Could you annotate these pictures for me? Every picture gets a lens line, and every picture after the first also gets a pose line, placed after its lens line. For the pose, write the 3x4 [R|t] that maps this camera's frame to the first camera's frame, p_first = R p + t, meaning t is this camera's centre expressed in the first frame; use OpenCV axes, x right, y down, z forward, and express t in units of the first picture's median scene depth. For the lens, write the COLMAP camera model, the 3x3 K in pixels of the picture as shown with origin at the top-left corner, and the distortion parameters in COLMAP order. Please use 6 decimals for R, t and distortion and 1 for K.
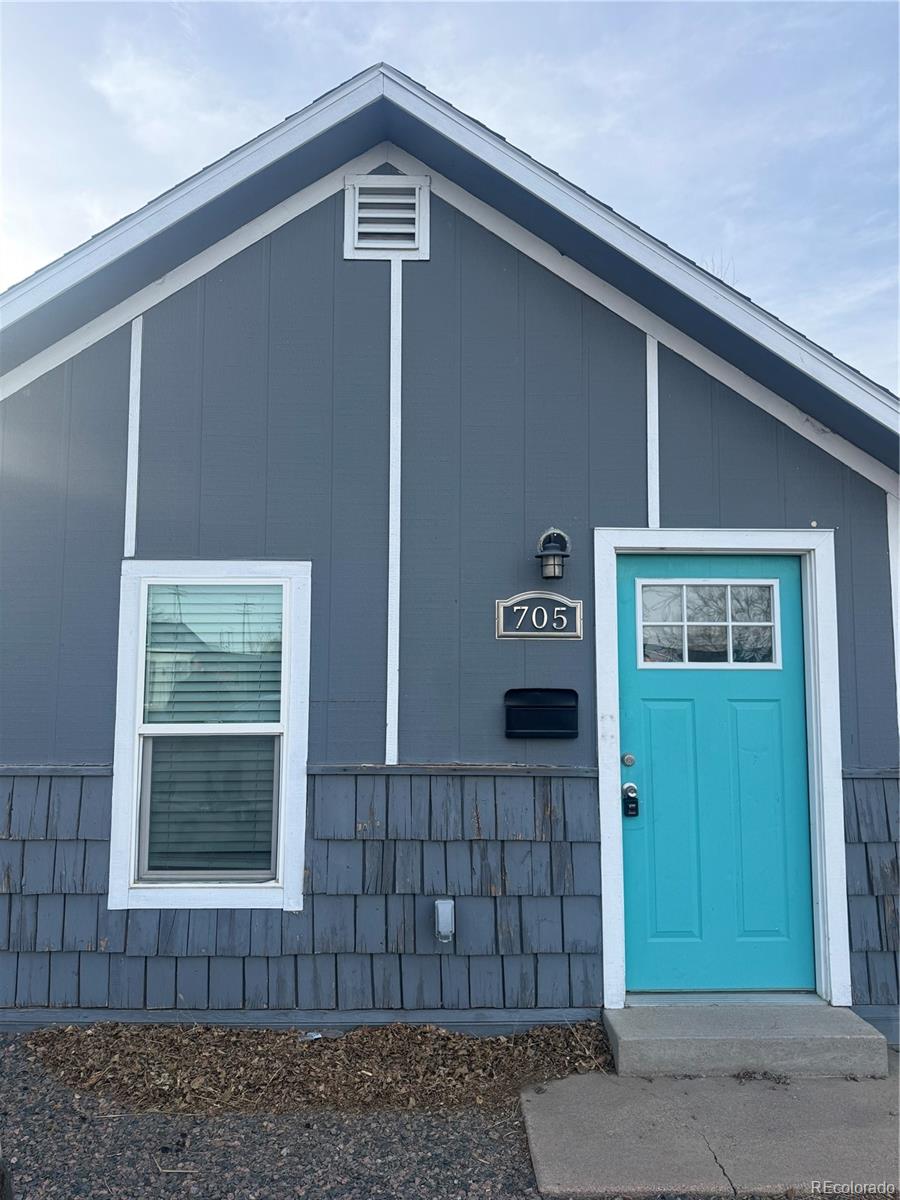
lens RADIAL K [[823.7, 0, 450.0], [0, 823.7, 600.0], [0, 0, 1]] dist [0.111445, -0.175897]
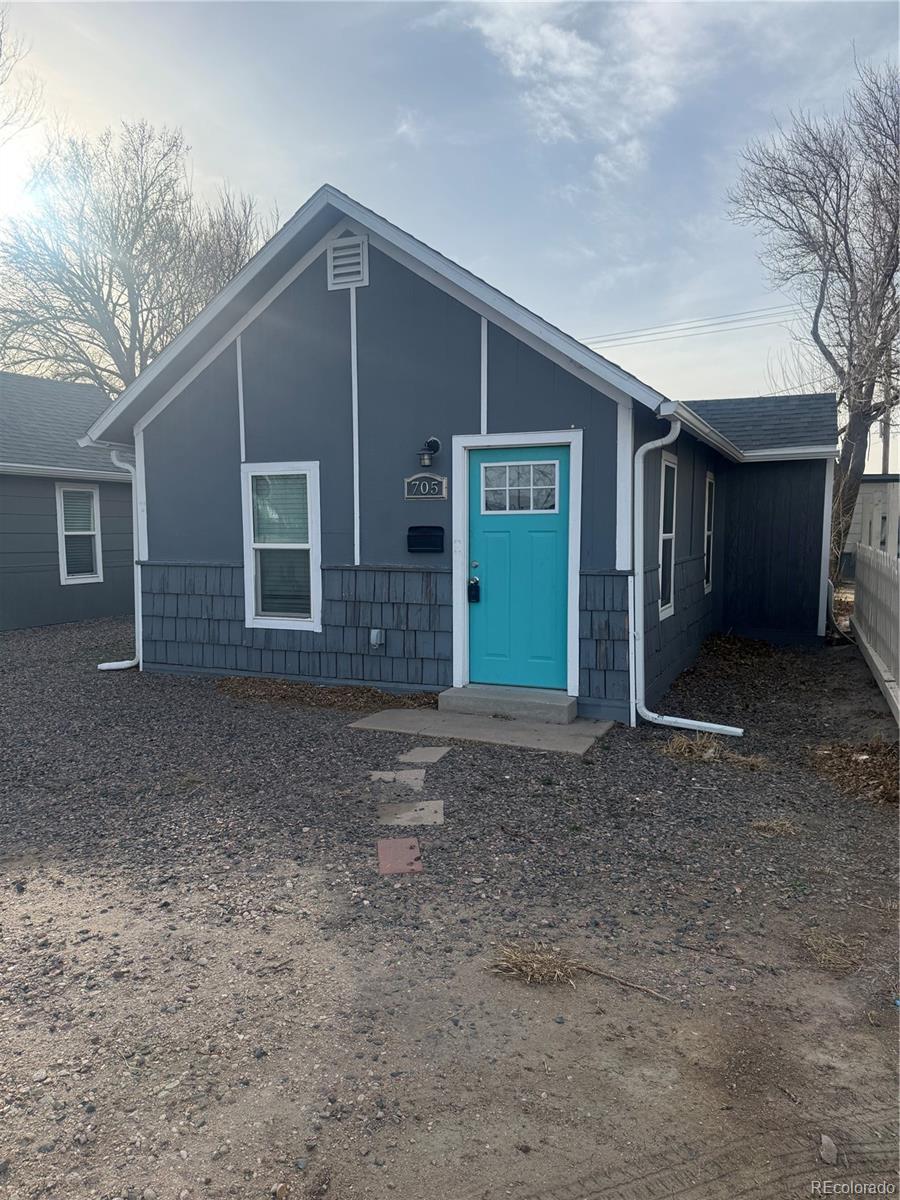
lens RADIAL K [[823.7, 0, 450.0], [0, 823.7, 600.0], [0, 0, 1]] dist [0.111445, -0.175897]
pose [[0.912296, 0.029694, -0.408452, 0.936307], [0.047149, 0.983120, 0.176781, -0.056329], [0.406807, -0.180535, 0.895497, -0.688237]]
